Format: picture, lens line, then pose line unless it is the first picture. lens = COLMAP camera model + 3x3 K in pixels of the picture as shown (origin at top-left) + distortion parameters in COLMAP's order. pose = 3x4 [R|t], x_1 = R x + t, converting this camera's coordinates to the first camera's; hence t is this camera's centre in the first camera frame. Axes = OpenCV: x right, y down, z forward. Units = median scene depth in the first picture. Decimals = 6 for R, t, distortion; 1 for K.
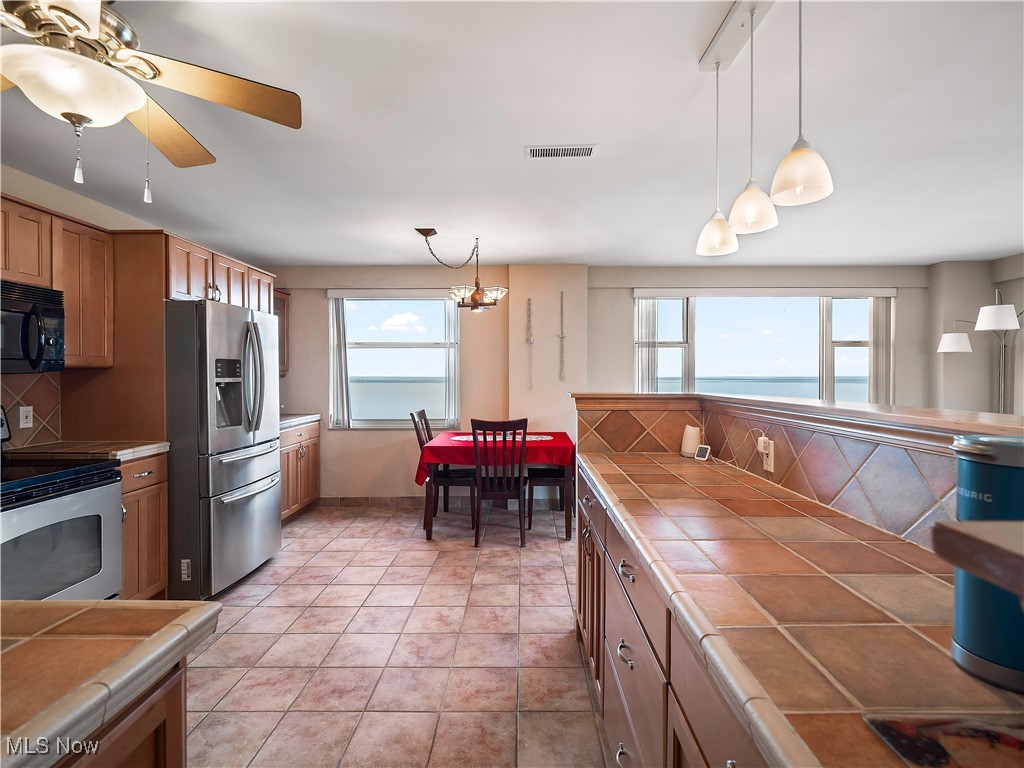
lens RADIAL K [[501.3, 0, 522.7], [0, 501.3, 384.4], [0, 0, 1]] dist [0.007048, -0.005399]
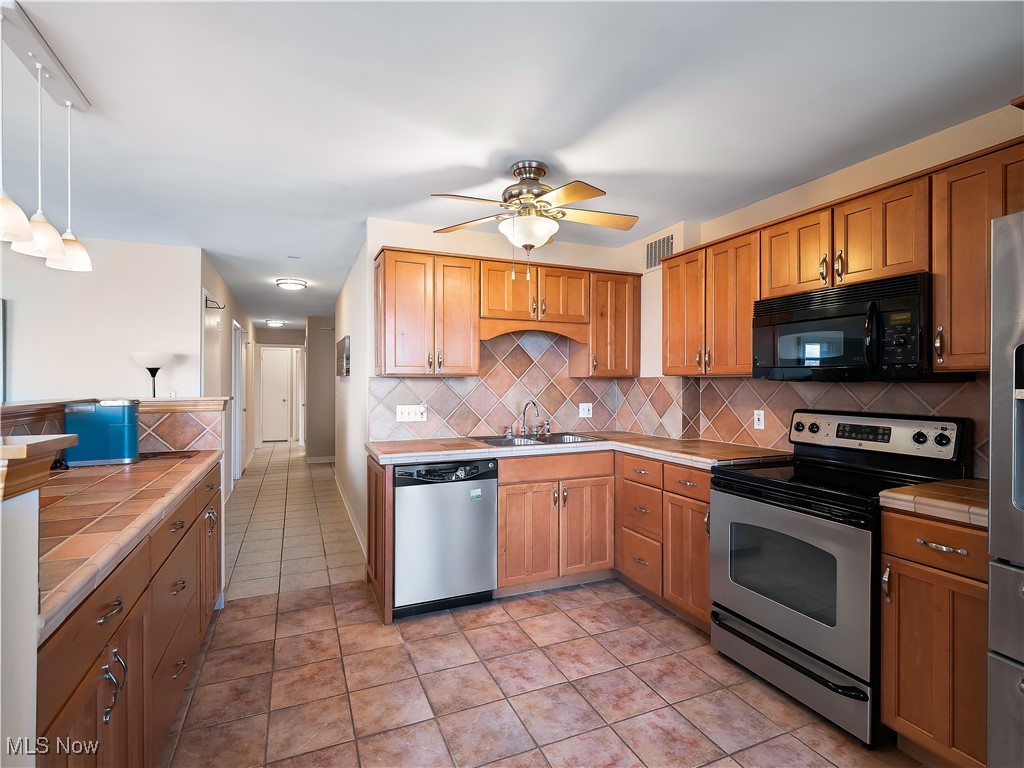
lens RADIAL K [[501.3, 0, 510.8], [0, 501.3, 382.3], [0, 0, 1]] dist [0.007048, -0.005399]
pose [[-0.918866, -0.000369, -0.394571, -0.031040], [-0.007132, 0.999852, 0.015673, -0.017499], [0.394506, 0.017216, -0.918732, 0.956815]]
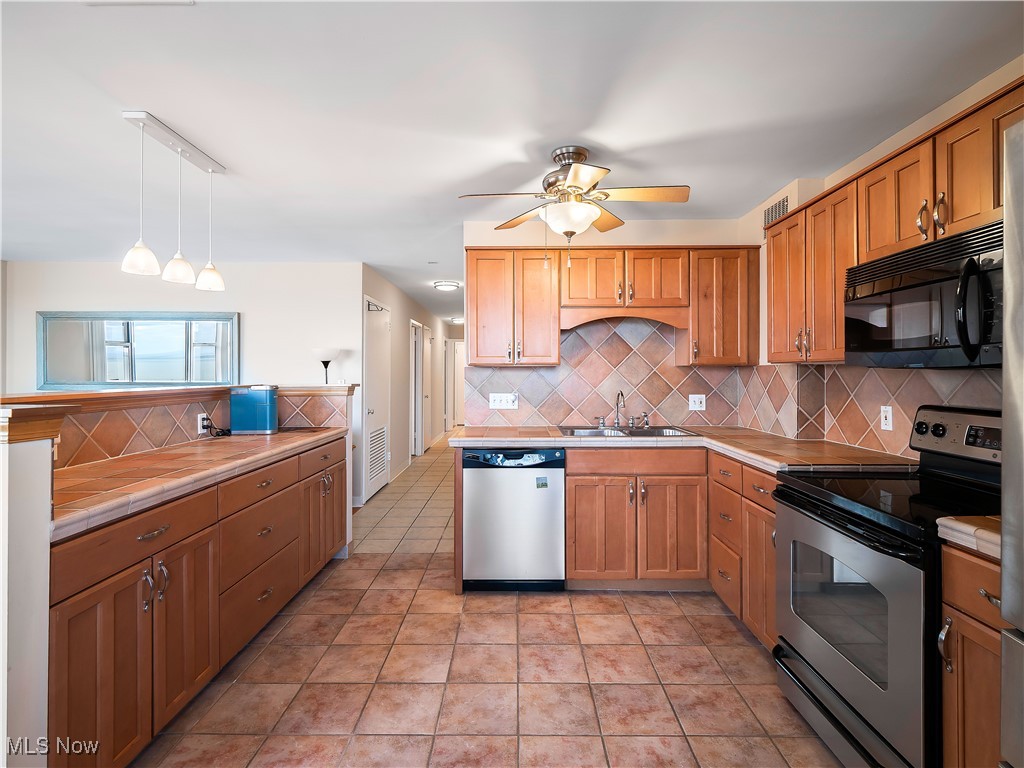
lens RADIAL K [[501.3, 0, 510.1], [0, 501.3, 370.2], [0, 0, 1]] dist [0.007048, -0.005399]
pose [[-0.999956, 0.001315, 0.009264, -0.244646], [0.001416, 0.999940, 0.010903, -0.015436], [-0.009249, 0.010916, -0.999898, 1.008910]]
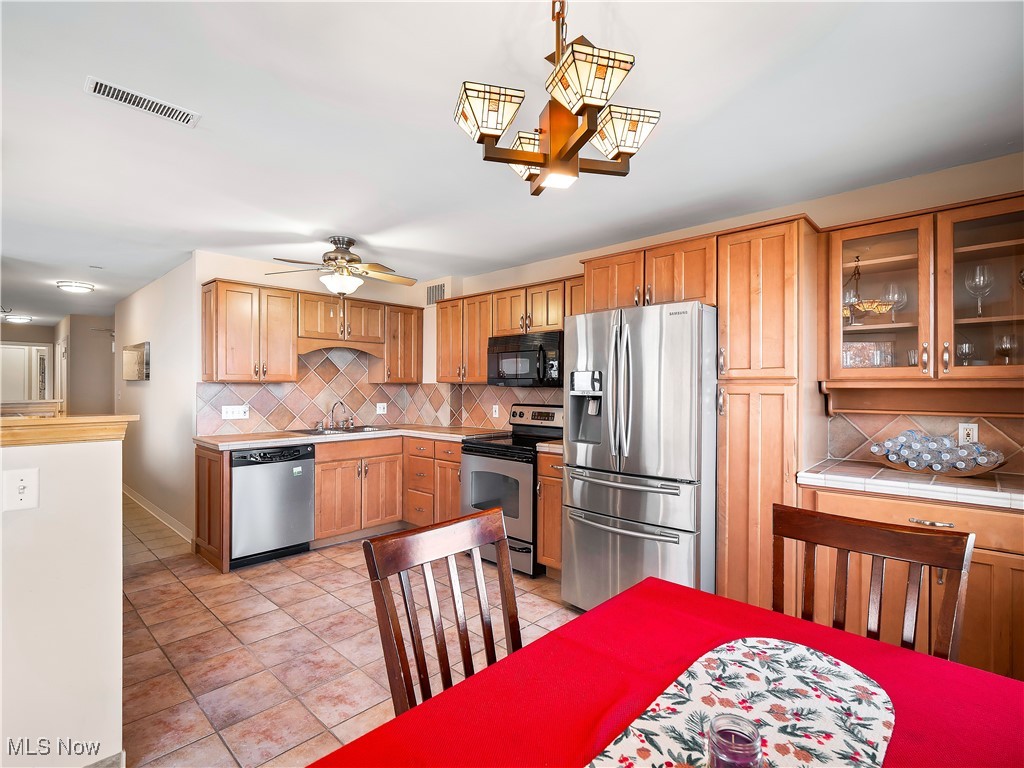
lens RADIAL K [[501.3, 0, 511.6], [0, 501.3, 387.5], [0, 0, 1]] dist [0.007048, -0.005399]
pose [[-0.688744, -0.000419, -0.725004, 0.160760], [-0.014777, 0.999800, 0.013461, -0.024523], [0.724854, 0.019984, -0.688613, 1.258317]]
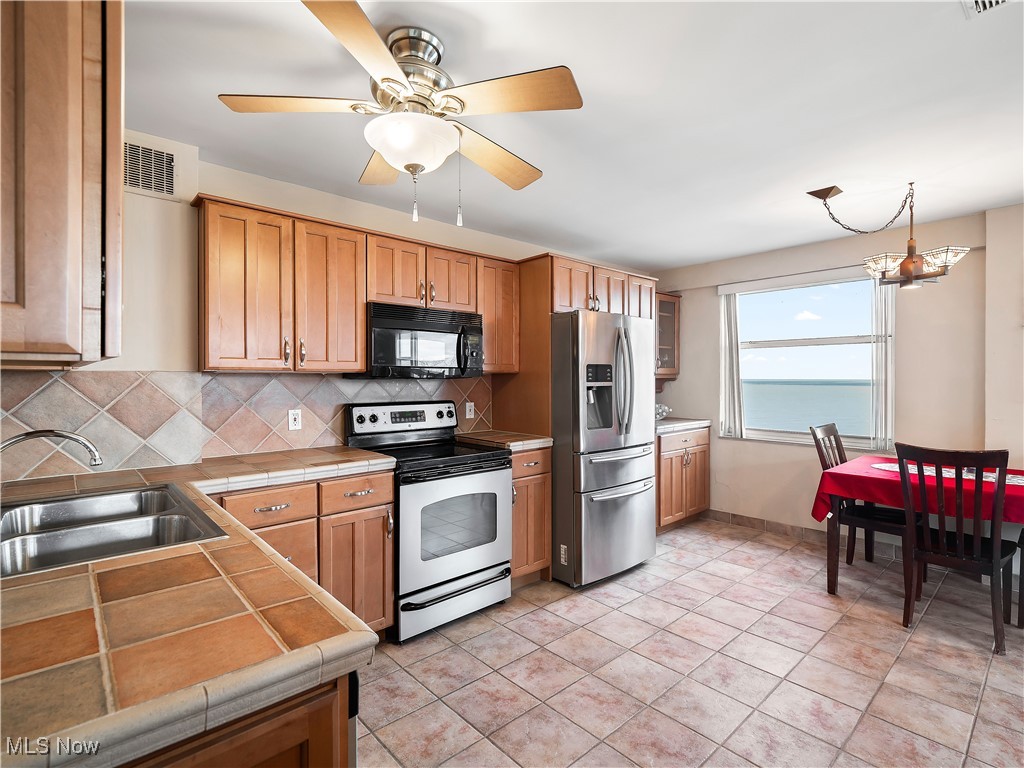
lens RADIAL K [[501.3, 0, 513.4], [0, 501.3, 381.4], [0, 0, 1]] dist [0.007048, -0.005399]
pose [[0.673021, 0.005698, -0.739601, 0.055717], [-0.012810, 0.999910, -0.003954, -0.006051], [0.739512, 0.012136, 0.673034, 0.128089]]
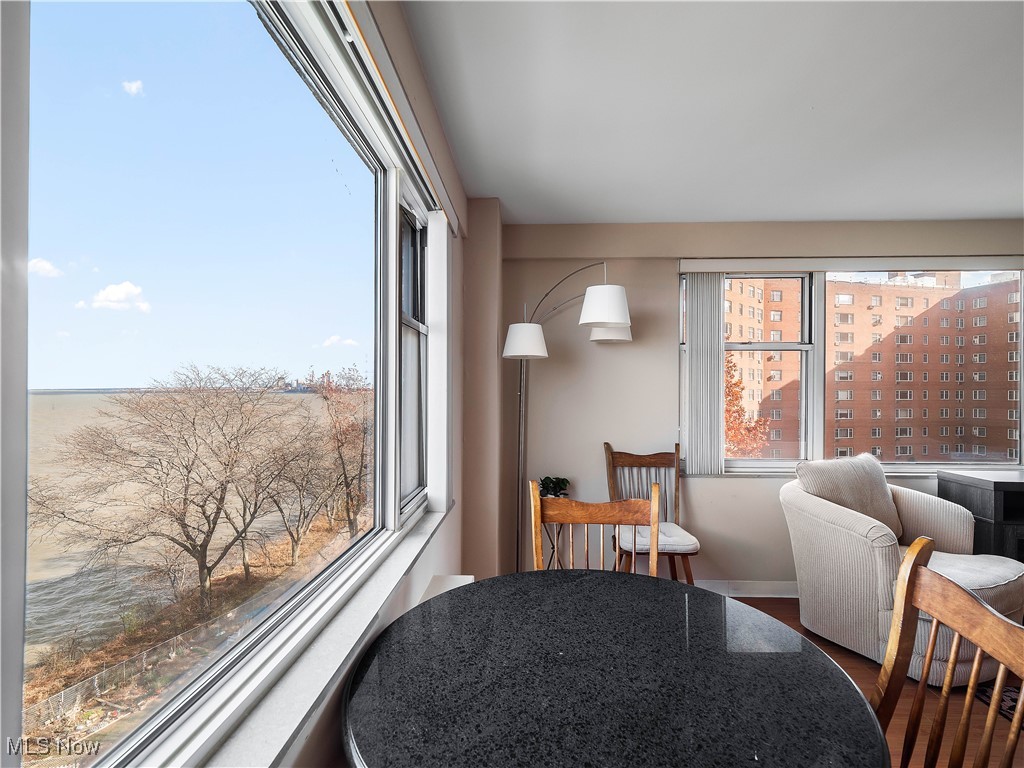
lens RADIAL K [[501.3, 0, 516.5], [0, 501.3, 389.8], [0, 0, 1]] dist [0.007048, -0.005399]
pose [[0.044181, -0.003141, 0.999019, 0.341226], [0.013342, 0.999908, 0.002554, -0.033223], [-0.998934, 0.013216, 0.044219, 1.238208]]
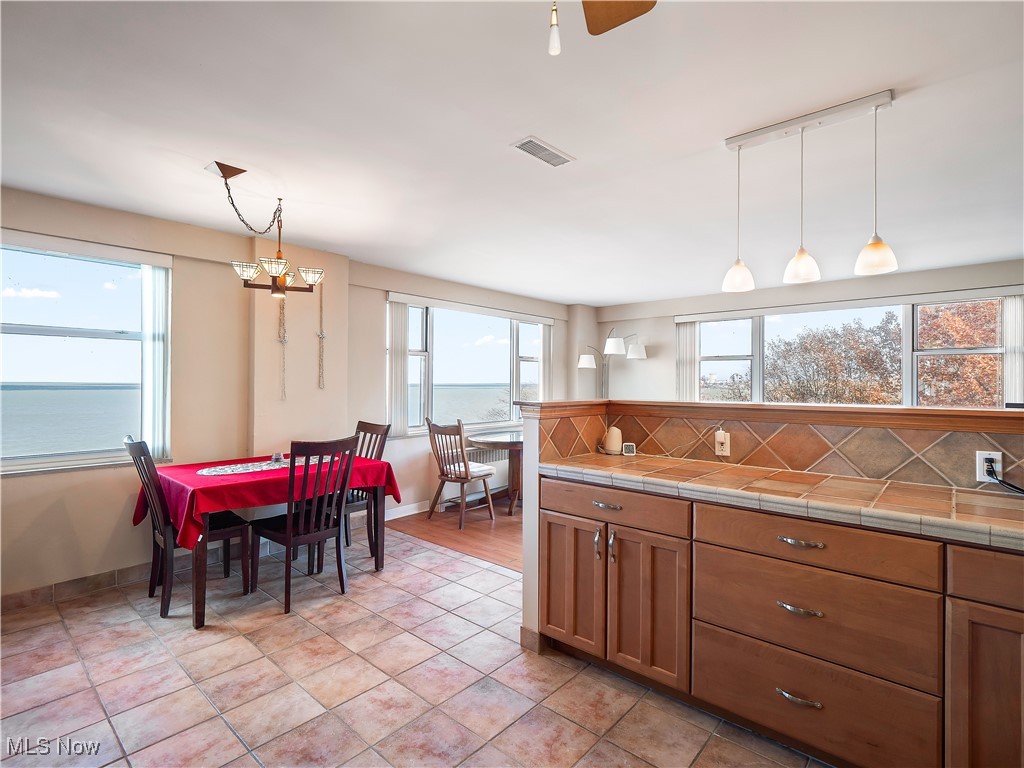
lens RADIAL K [[501.3, 0, 517.6], [0, 501.3, 386.3], [0, 0, 1]] dist [0.007048, -0.005399]
pose [[0.660709, -0.000105, 0.750642, -0.438754], [0.006949, 0.999958, -0.005977, -0.005059], [-0.750610, 0.009165, 0.660682, 0.255155]]
